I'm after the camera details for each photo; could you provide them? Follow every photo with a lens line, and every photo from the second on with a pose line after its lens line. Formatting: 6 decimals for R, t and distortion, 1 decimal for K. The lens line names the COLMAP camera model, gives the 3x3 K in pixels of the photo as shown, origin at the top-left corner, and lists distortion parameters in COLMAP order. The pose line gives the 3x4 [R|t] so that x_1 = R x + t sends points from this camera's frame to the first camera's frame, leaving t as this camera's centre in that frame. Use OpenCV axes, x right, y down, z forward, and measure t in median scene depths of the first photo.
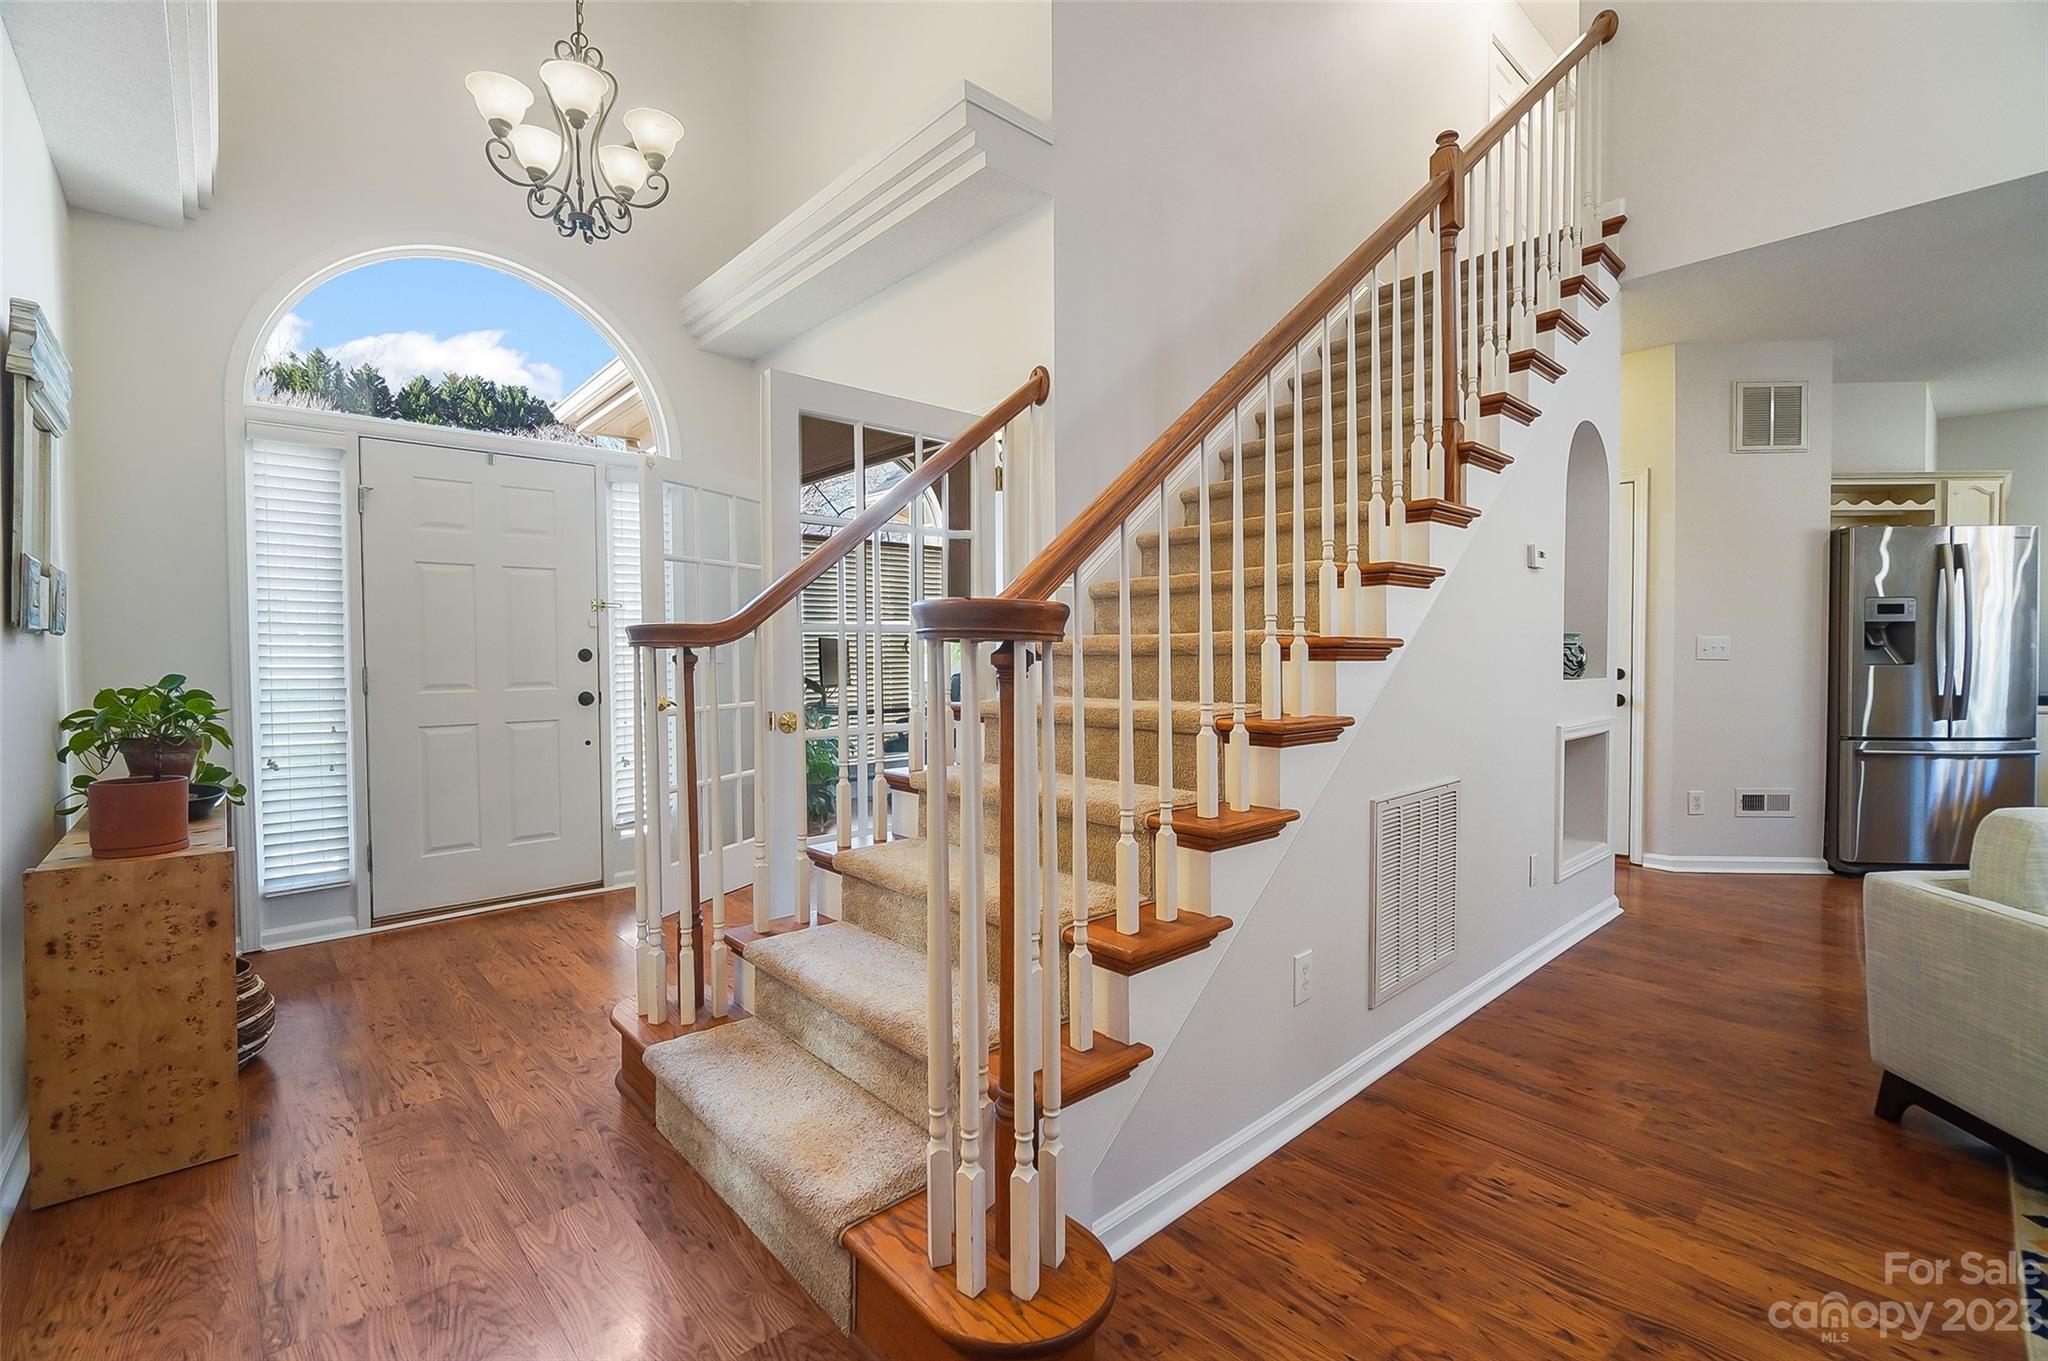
lens RADIAL K [[883.1, 0, 1015.6], [0, 883.1, 670.5], [0, 0, 1]] dist [-0.002239, -0.000228]
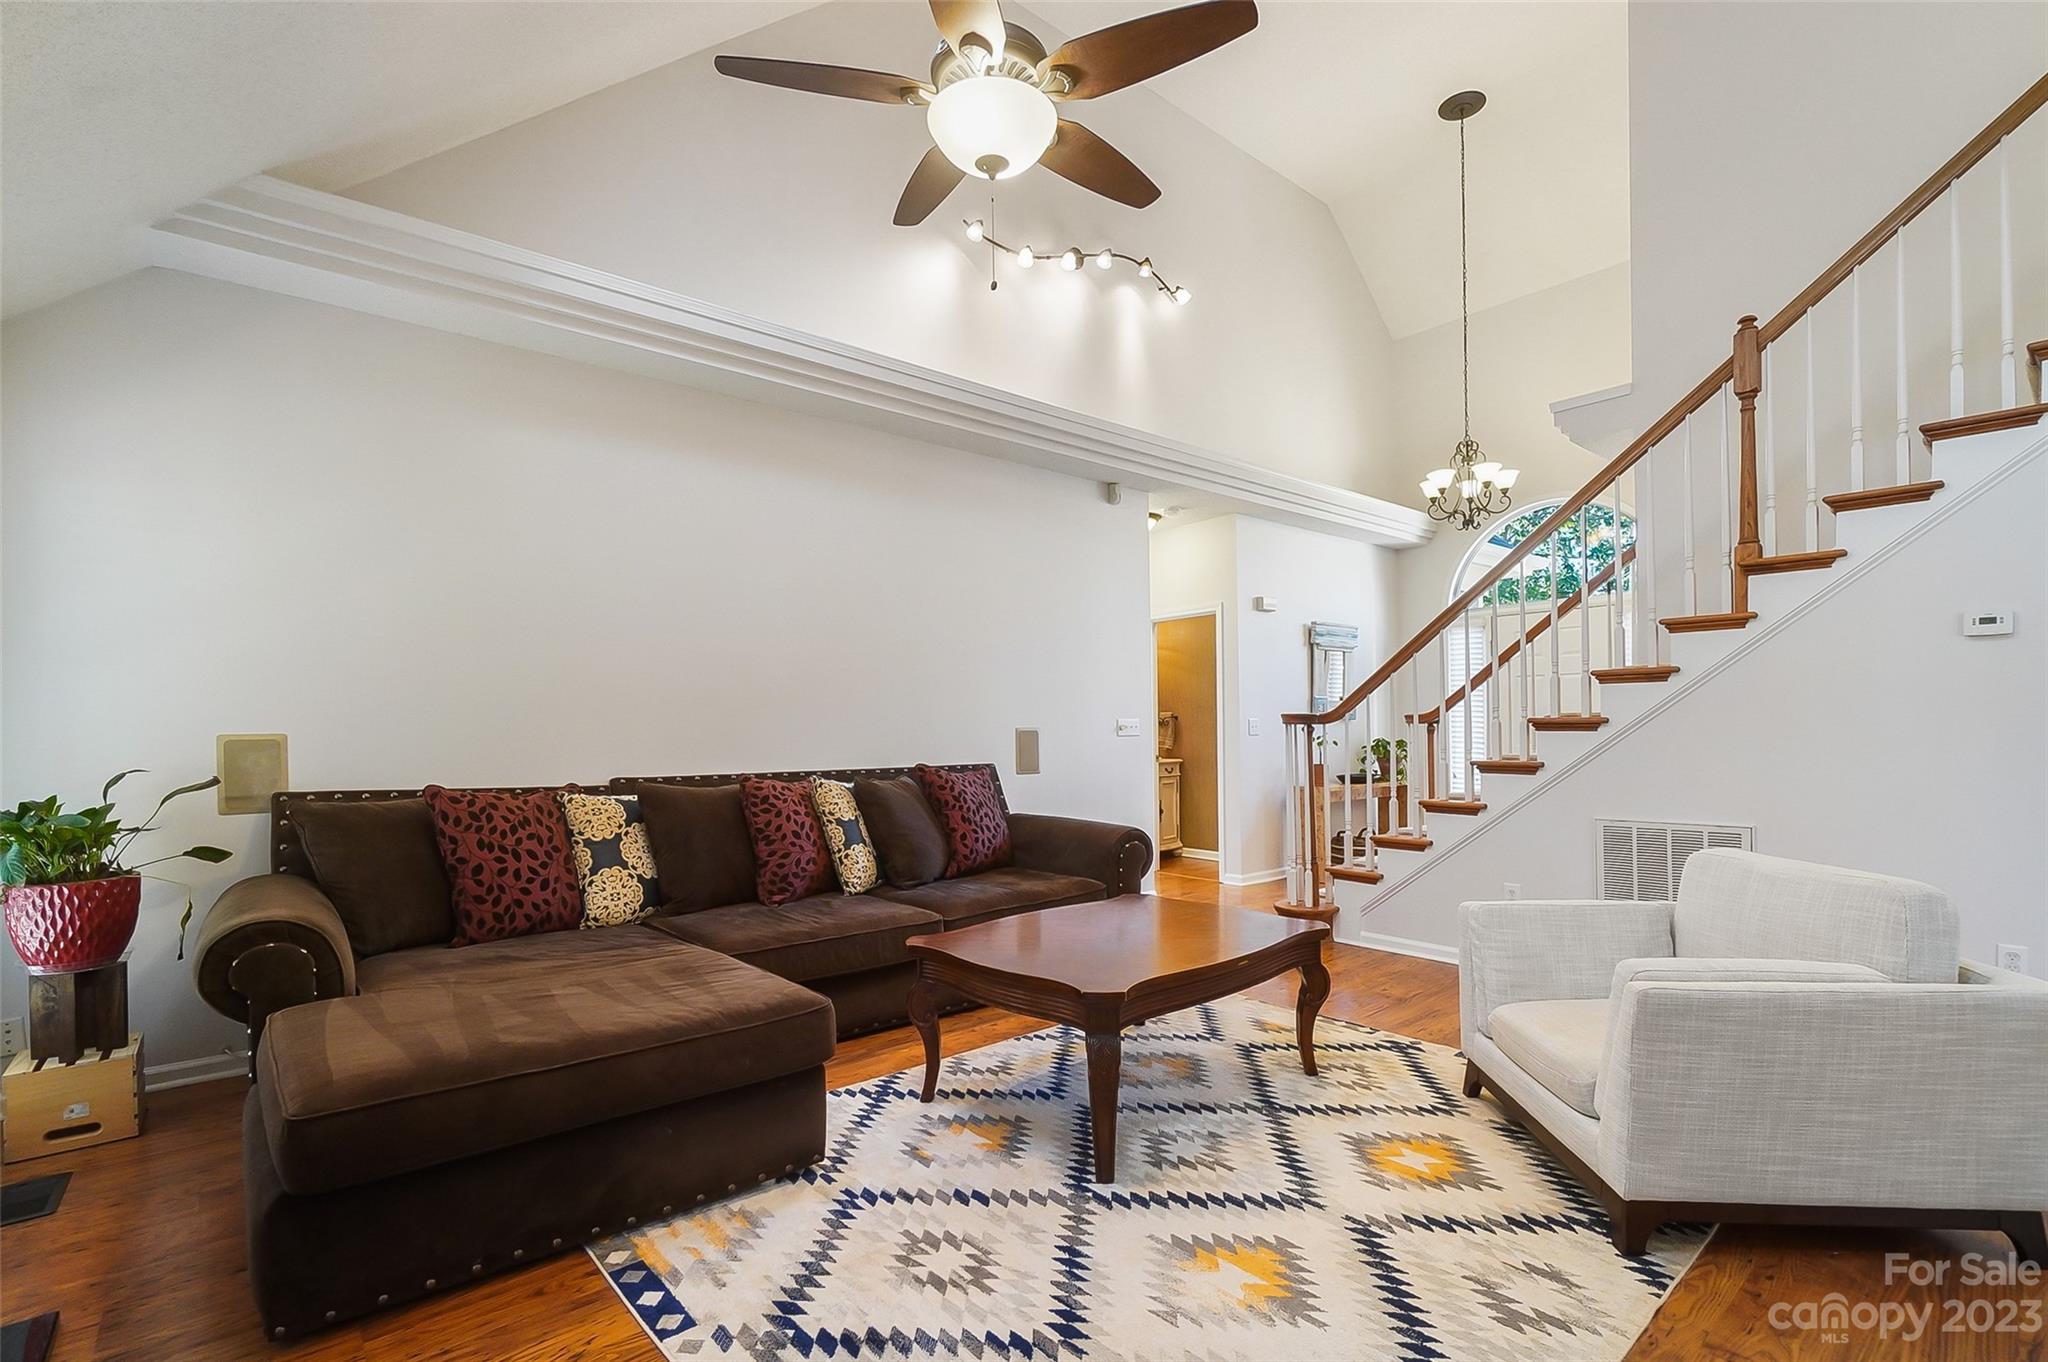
lens RADIAL K [[932.8, 0, 1032.1], [0, 932.8, 722.9], [0, 0, 1]] dist [-0.002883, -0.000377]
pose [[-0.024915, -0.000478, -0.999689, 1.481669], [-0.014298, 0.999898, -0.000122, -0.007174], [0.999587, 0.014290, -0.024919, 0.003670]]
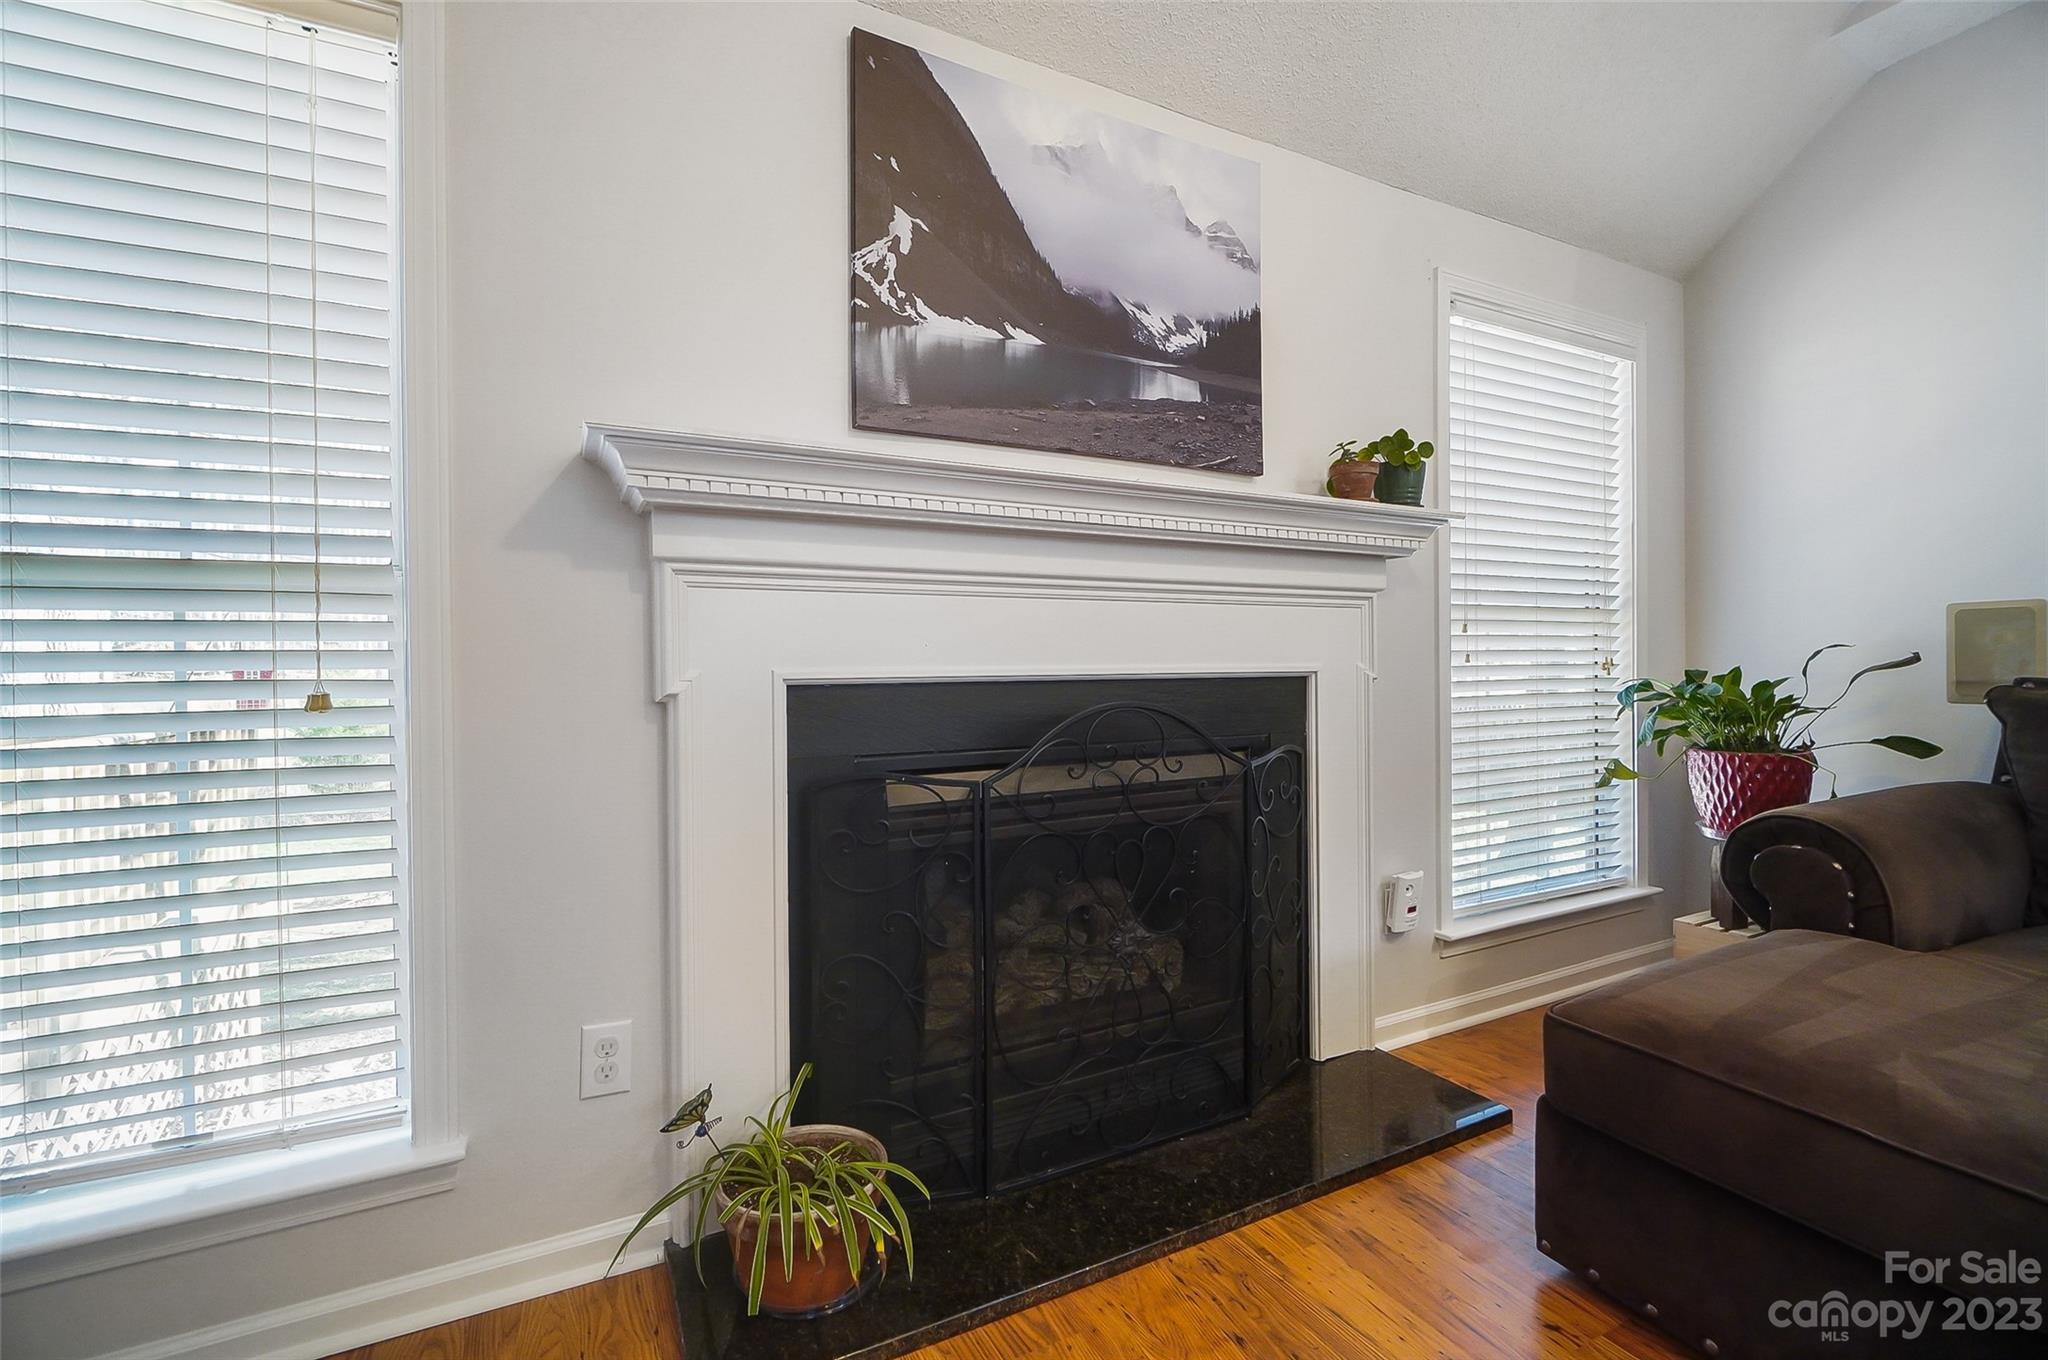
lens RADIAL K [[895.4, 0, 1033.0], [0, 895.4, 666.7], [0, 0, 1]] dist [-0.002071, 0.000097]
pose [[-0.966475, 0.011645, 0.256497, 1.112877], [0.018519, 0.999531, 0.024402, 0.034606], [-0.256093, 0.028334, -0.966237, 0.060513]]
